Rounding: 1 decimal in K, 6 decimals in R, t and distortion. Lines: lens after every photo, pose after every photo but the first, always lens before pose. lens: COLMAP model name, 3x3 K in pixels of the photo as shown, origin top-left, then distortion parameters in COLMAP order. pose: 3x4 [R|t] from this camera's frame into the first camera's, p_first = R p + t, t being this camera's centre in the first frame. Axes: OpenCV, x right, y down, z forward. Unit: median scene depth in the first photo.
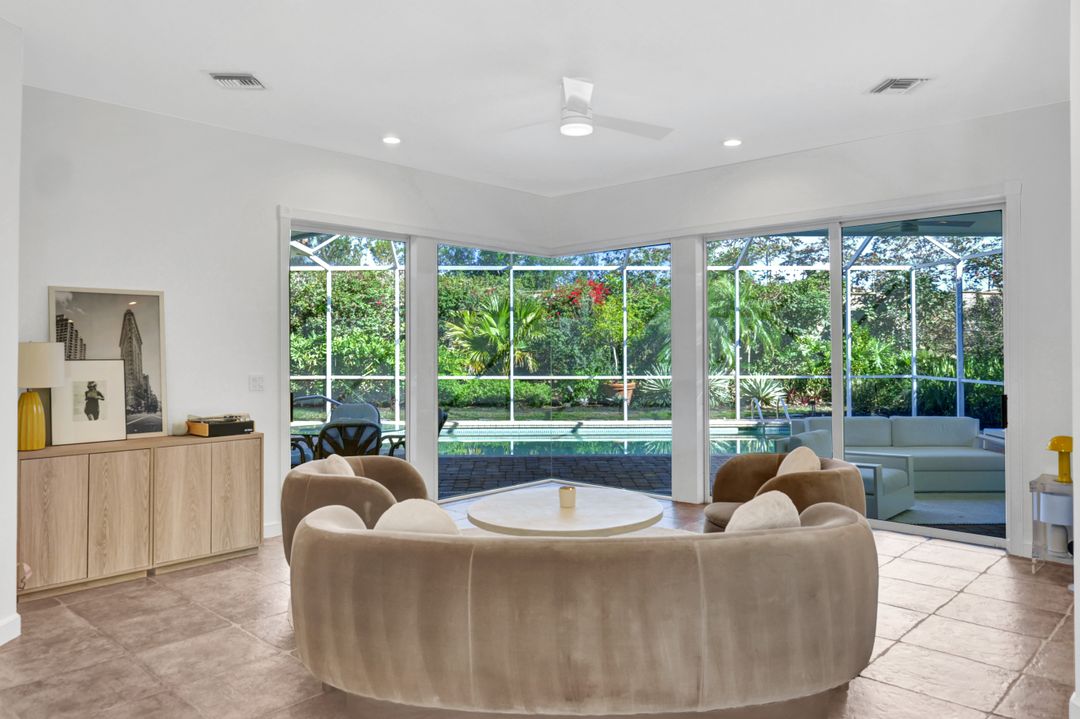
lens RADIAL K [[759.4, 0, 543.6], [0, 759.4, 340.7], [0, 0, 1]] dist [0.009505, 0.002835]
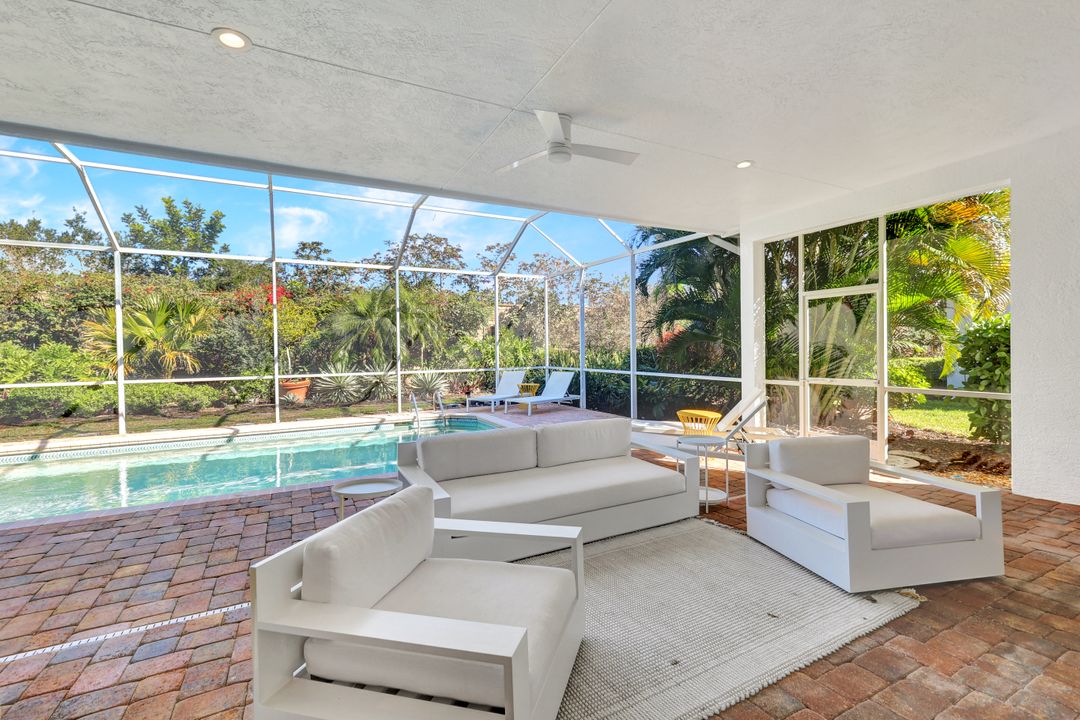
lens RADIAL K [[470.4, 0, 544.7], [0, 470.4, 362.0], [0, 0, 1]] dist [-0.002584, 0.001387]
pose [[0.895390, -0.023592, 0.444658, 0.151484], [0.009570, 0.999384, 0.033754, 0.013303], [-0.445181, -0.025968, 0.895064, 0.336847]]
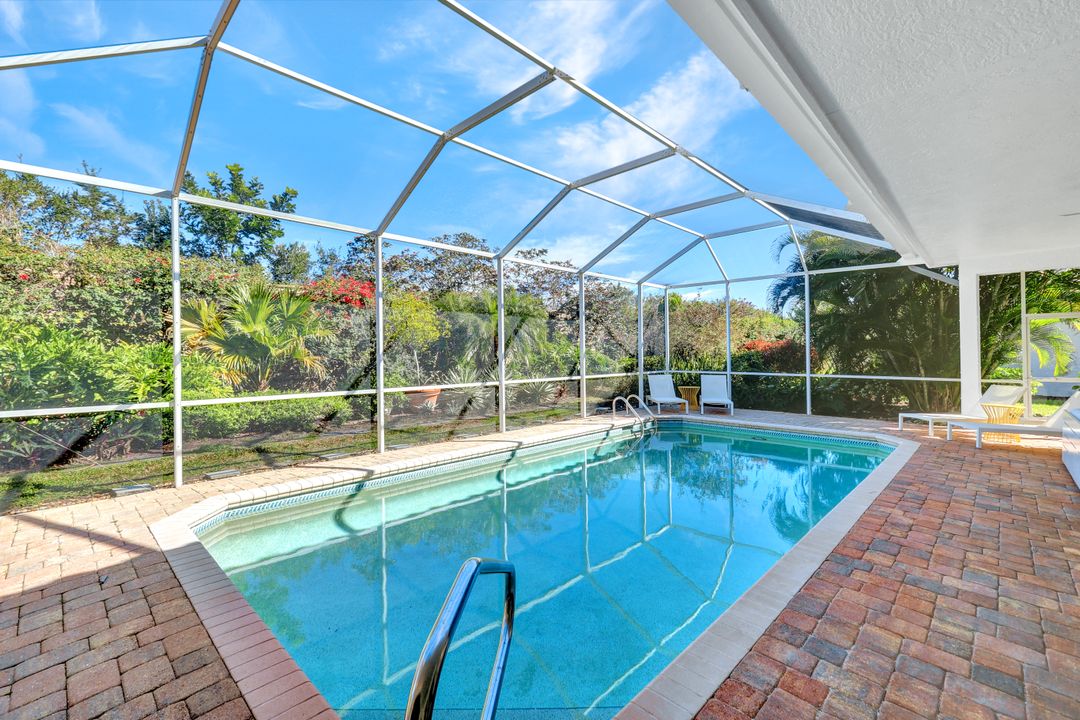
lens RADIAL K [[470.4, 0, 539.2], [0, 470.4, 352.0], [0, 0, 1]] dist [-0.002584, 0.001387]
pose [[0.715296, -0.003867, 0.698811, -0.244024], [-0.000729, 0.999980, 0.006280, 0.009270], [-0.698822, -0.005001, 0.715278, 0.597472]]
